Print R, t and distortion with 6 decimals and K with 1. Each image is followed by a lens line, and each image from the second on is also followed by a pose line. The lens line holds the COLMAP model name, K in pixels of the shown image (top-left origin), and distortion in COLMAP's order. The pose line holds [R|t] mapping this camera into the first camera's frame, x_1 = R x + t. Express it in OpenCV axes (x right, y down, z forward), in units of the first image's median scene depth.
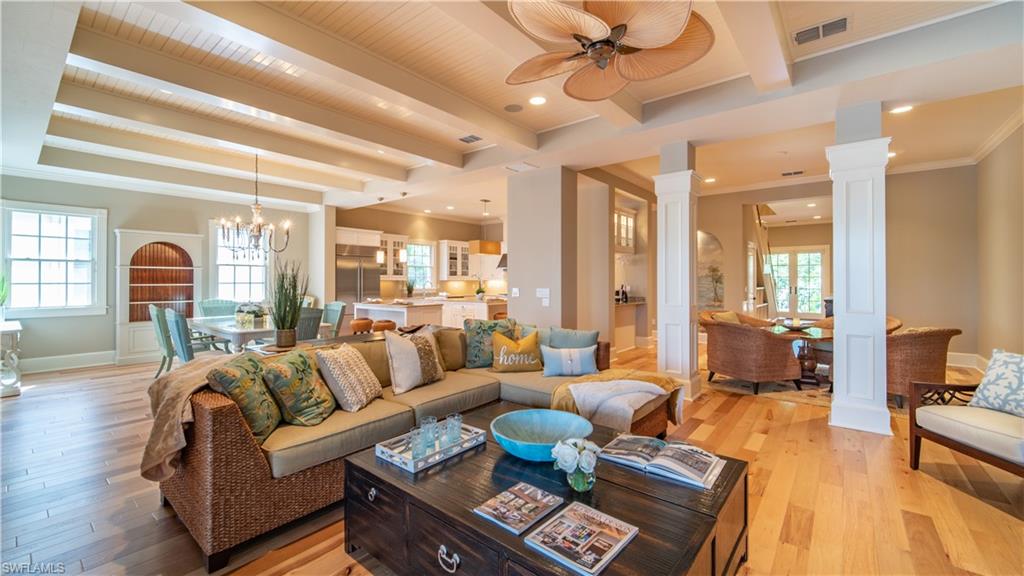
lens RADIAL K [[414.6, 0, 511.7], [0, 414.6, 280.4], [0, 0, 1]] dist [-0.000269, -0.000118]
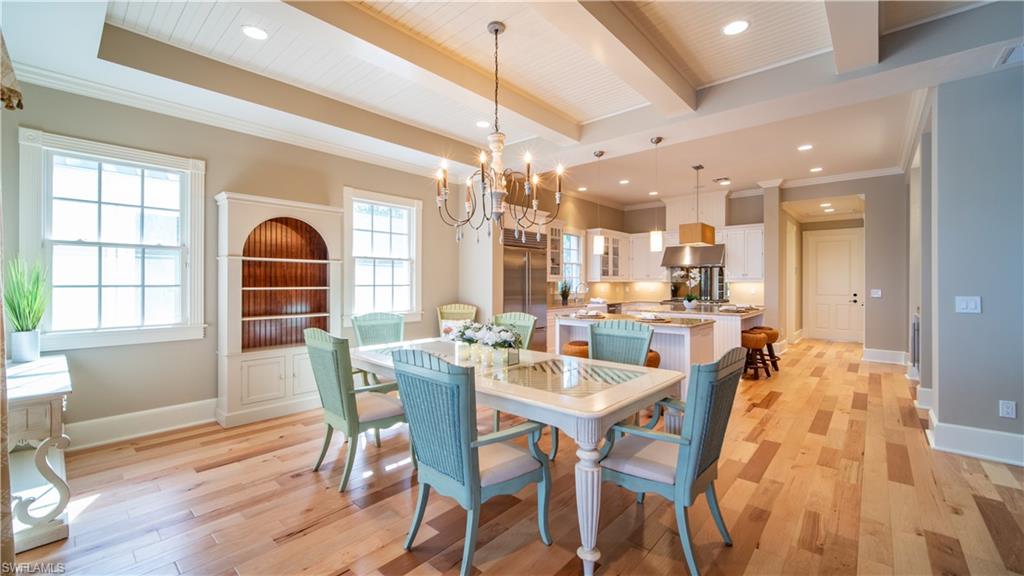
lens RADIAL K [[420.0, 0, 512.0], [0, 420.0, 283.4], [0, 0, 1]] dist [-0.000224, -0.000075]
pose [[0.998981, 0.001278, -0.045114, -0.451907], [-0.001198, 0.999998, 0.001790, 0.001524], [0.045117, -0.001734, 0.998980, 0.371864]]
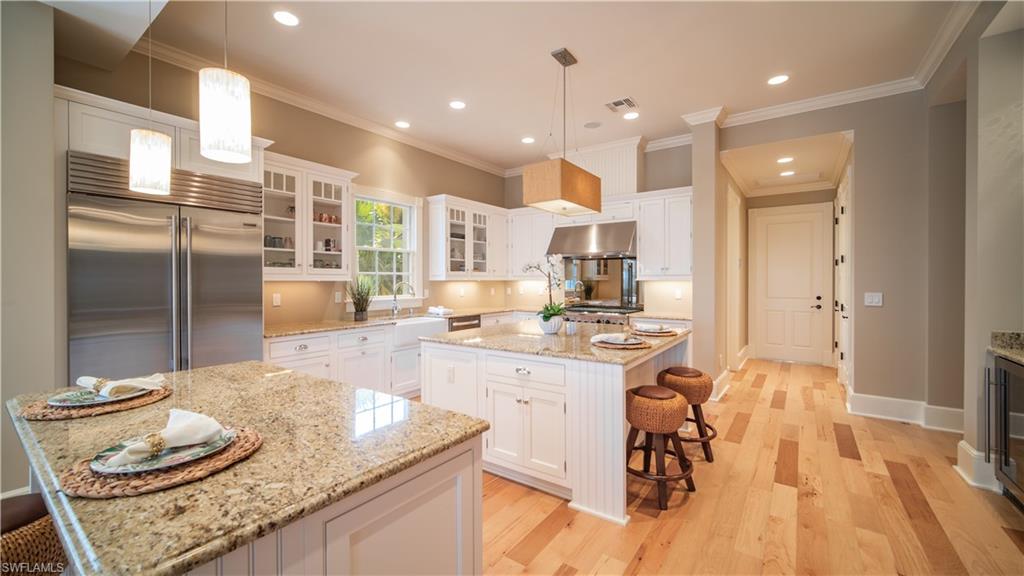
lens RADIAL K [[414.6, 0, 511.7], [0, 414.6, 280.4], [0, 0, 1]] dist [-0.000269, -0.000118]
pose [[0.998554, -0.000600, 0.053750, -0.170589], [0.000521, 0.999999, 0.001489, -0.002211], [-0.053750, -0.001458, 0.998553, 0.847346]]
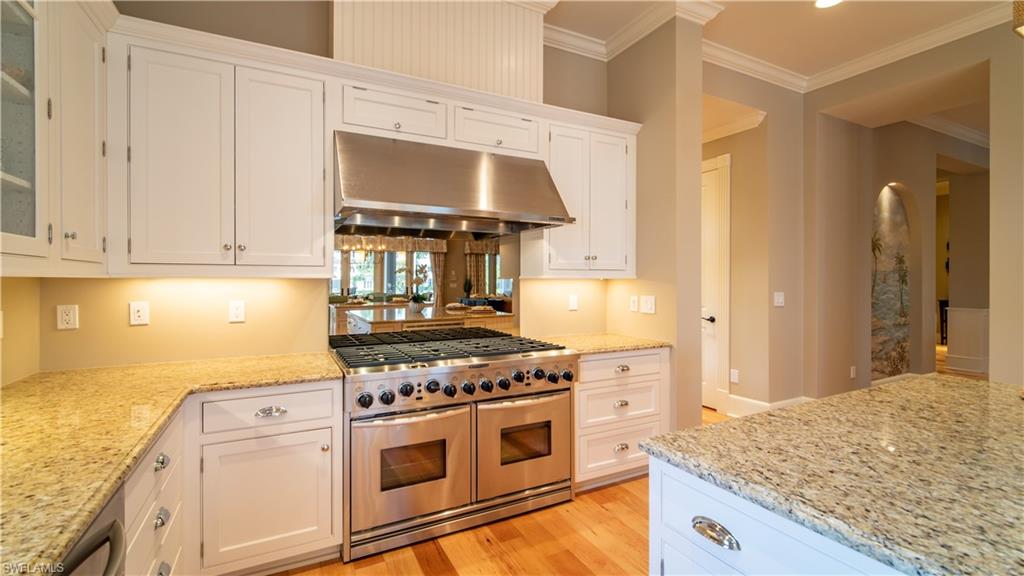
lens RADIAL K [[420.0, 0, 512.0], [0, 420.0, 283.4], [0, 0, 1]] dist [-0.000224, -0.000075]
pose [[0.406003, -0.003316, 0.913866, -0.263936], [0.002894, 0.999993, 0.002343, 0.002535], [-0.913867, 0.001693, 0.406010, 1.456232]]
